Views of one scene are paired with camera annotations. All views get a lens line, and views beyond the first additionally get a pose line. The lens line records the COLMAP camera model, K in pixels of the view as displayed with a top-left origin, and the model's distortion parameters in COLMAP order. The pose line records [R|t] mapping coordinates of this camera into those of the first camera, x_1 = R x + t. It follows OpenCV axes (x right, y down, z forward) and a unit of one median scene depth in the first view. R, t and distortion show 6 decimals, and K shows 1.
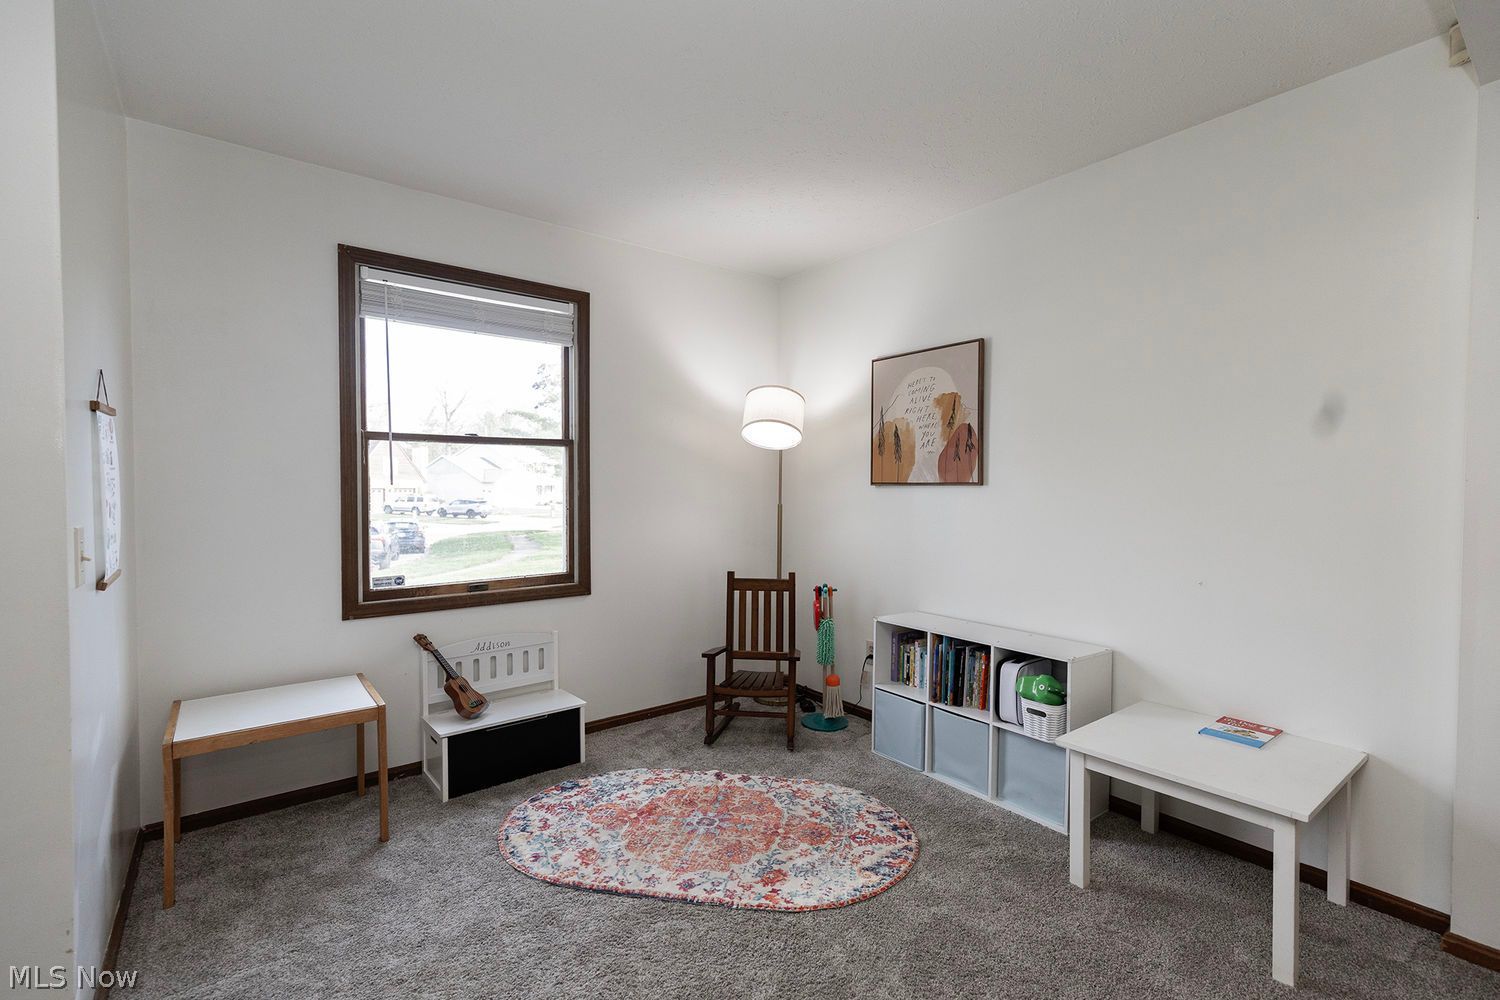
lens RADIAL K [[672.2, 0, 762.3], [0, 672.2, 497.2], [0, 0, 1]] dist [0.003489, 0.000263]
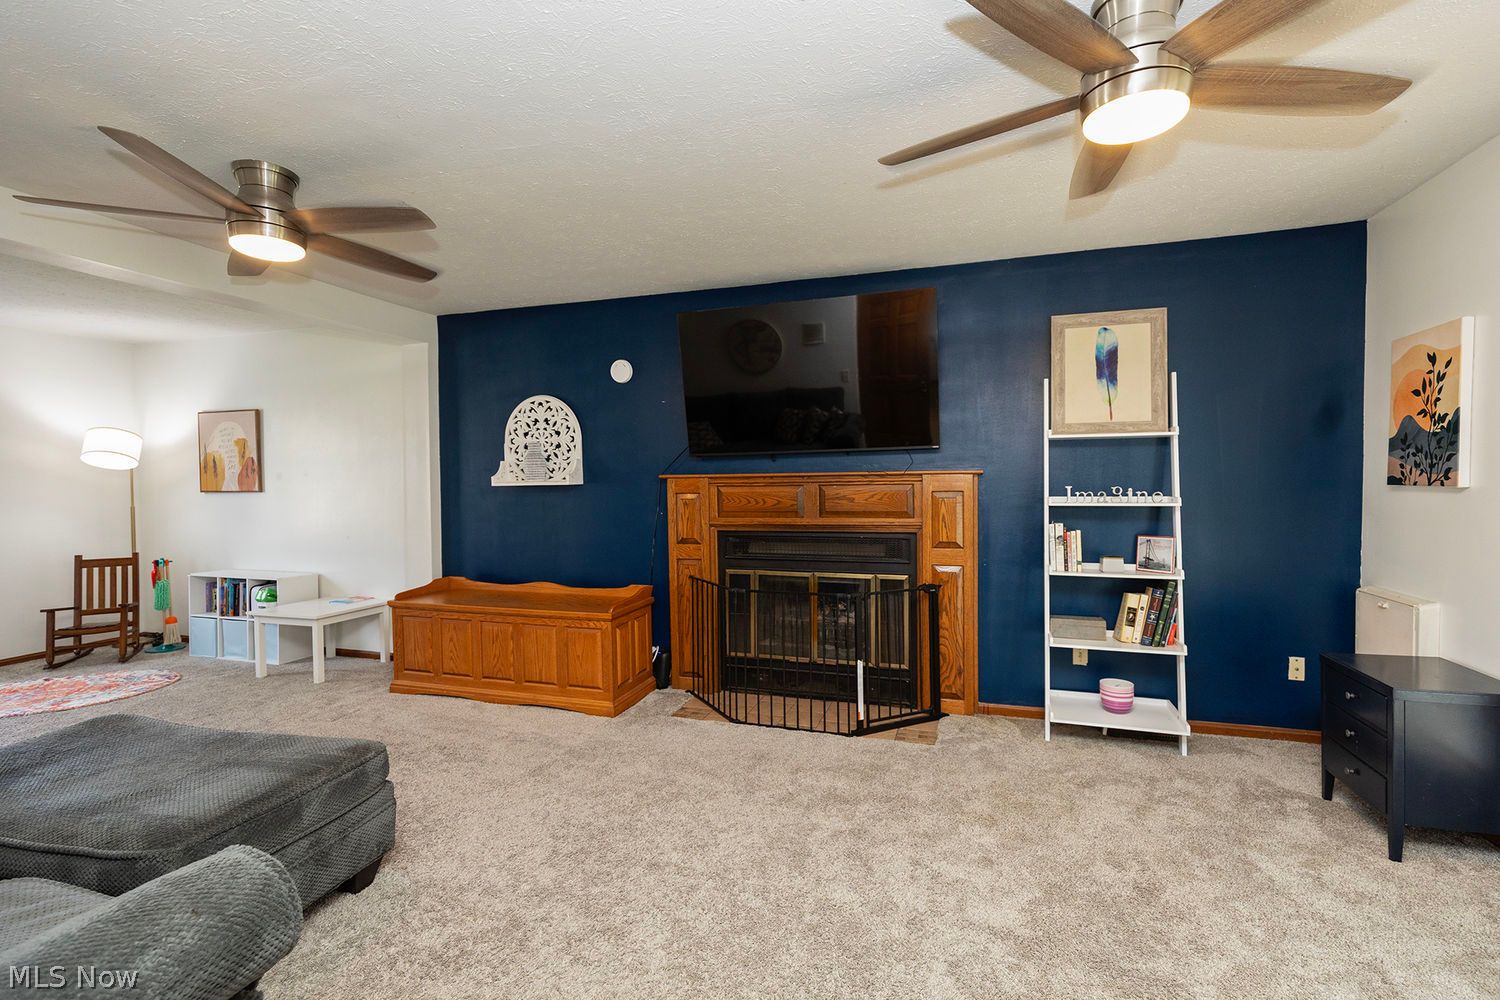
lens RADIAL K [[672.2, 0, 762.3], [0, 672.2, 497.2], [0, 0, 1]] dist [0.003489, 0.000263]
pose [[0.828509, -0.023715, 0.559473, 0.399216], [0.022433, 0.999706, 0.009155, 0.007886], [-0.559526, 0.004966, 0.828798, -1.115793]]
